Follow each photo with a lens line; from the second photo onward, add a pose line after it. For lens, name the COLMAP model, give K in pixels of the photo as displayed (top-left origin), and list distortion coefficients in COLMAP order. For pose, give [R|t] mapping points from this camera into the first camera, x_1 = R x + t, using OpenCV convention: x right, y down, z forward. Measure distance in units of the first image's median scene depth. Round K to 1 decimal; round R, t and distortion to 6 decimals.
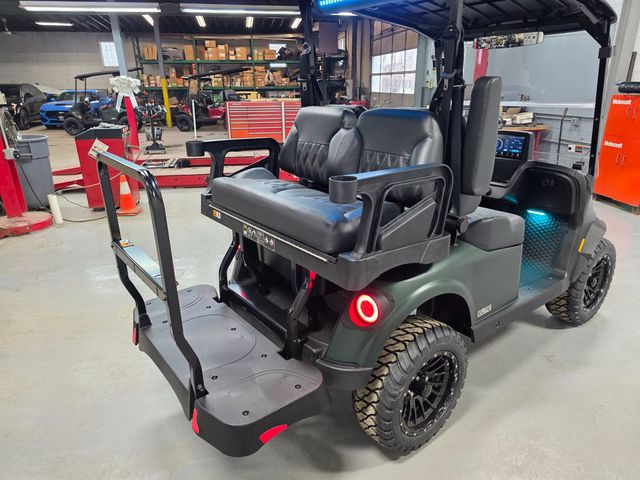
lens RADIAL K [[435.8, 0, 328.1], [0, 435.8, 247.6], [0, 0, 1]] dist [0.017755, -0.005134]
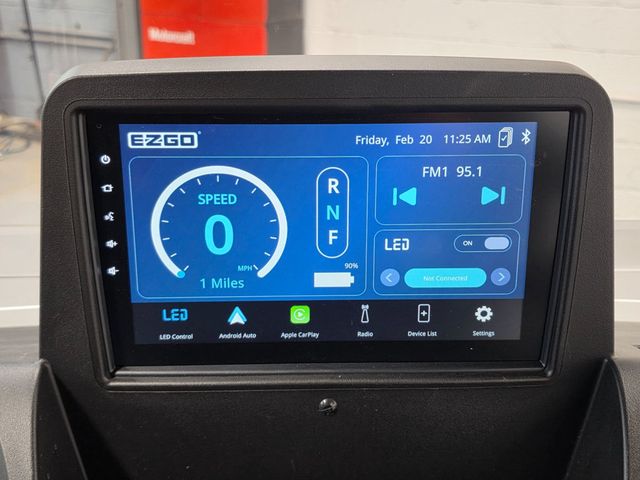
lens RADIAL K [[796.4, 0, 320.0], [0, 796.4, 240.0], [0, 0, 1]] dist [0.014393, -0.017990]
pose [[0.610690, -0.288668, 0.737380, 0.153568], [0.272676, 0.950898, 0.146429, -0.136963], [-0.743442, 0.111643, 0.659416, 0.479254]]
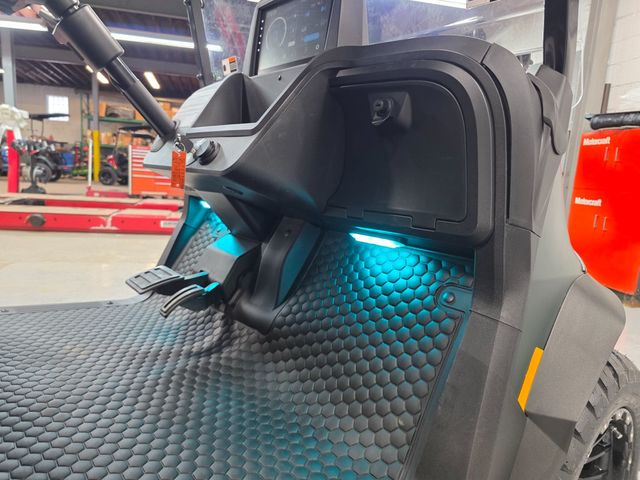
lens RADIAL K [[435.4, 0, 320.0], [0, 435.4, 240.0], [0, 0, 1]] dist [0.008702, -0.004227]
pose [[0.997021, 0.070957, 0.030221, 0.229090], [-0.063269, 0.976579, -0.205645, -0.010691], [-0.044105, 0.203121, 0.978160, 0.384879]]
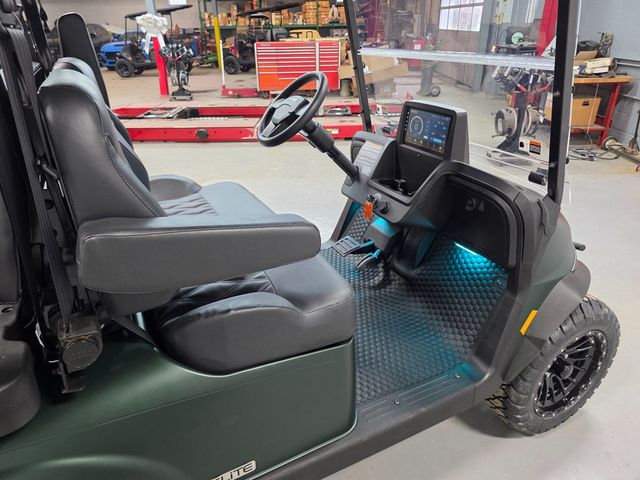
lens RADIAL K [[435.4, 0, 320.0], [0, 435.4, 240.0], [0, 0, 1]] dist [0.008702, -0.004227]
pose [[0.977165, 0.086155, -0.194233, 0.210650], [-0.064836, 0.991412, 0.113574, -0.077340], [0.202350, -0.098387, 0.974359, 0.210893]]
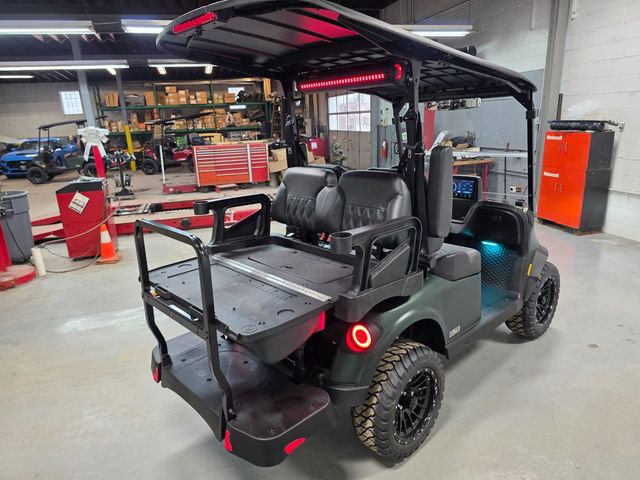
lens RADIAL K [[436.1, 0, 320.0], [0, 436.1, 240.0], [0, 0, 1]] dist [0.019150, -0.002442]
pose [[0.996141, -0.056047, 0.067540, -0.028700], [0.061700, 0.994490, -0.084755, -0.009629], [-0.062418, 0.088595, 0.994110, -0.070821]]
